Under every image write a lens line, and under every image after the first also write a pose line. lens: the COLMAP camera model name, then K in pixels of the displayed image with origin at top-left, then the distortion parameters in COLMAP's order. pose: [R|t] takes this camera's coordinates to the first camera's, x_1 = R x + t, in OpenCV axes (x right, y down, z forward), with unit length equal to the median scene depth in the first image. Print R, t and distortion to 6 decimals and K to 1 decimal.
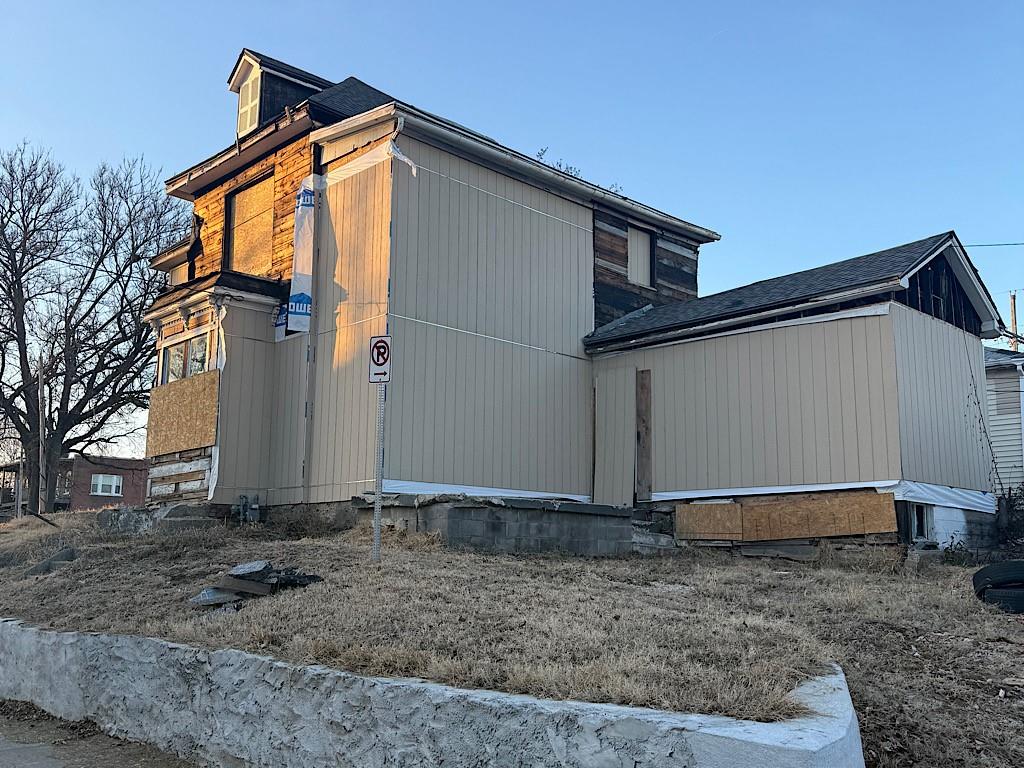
lens RADIAL K [[947.8, 0, 510.8], [0, 947.8, 390.0], [0, 0, 1]] dist [0.190156, -0.391597]
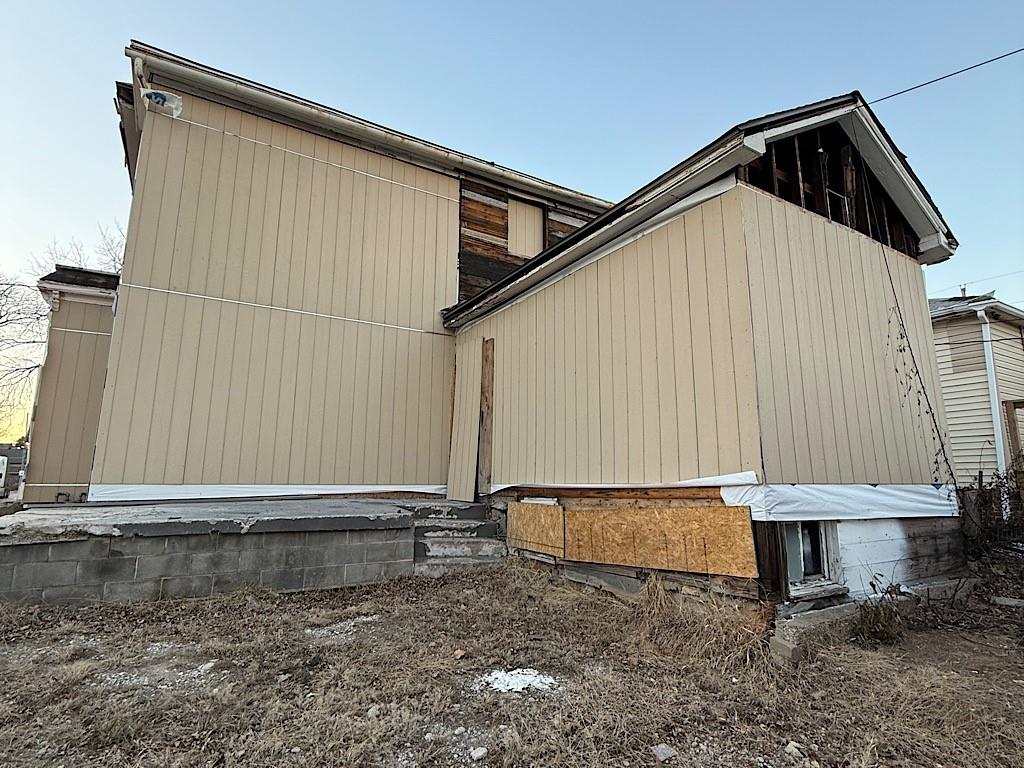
lens RADIAL K [[541.0, 0, 513.6], [0, 541.0, 378.6], [0, 0, 1]] dist [0.000611, -0.001145]
pose [[0.975000, -0.050346, -0.216426, 0.280145], [0.046861, 0.998676, -0.021209, 0.026943], [0.217207, 0.010537, 0.976069, 0.556682]]
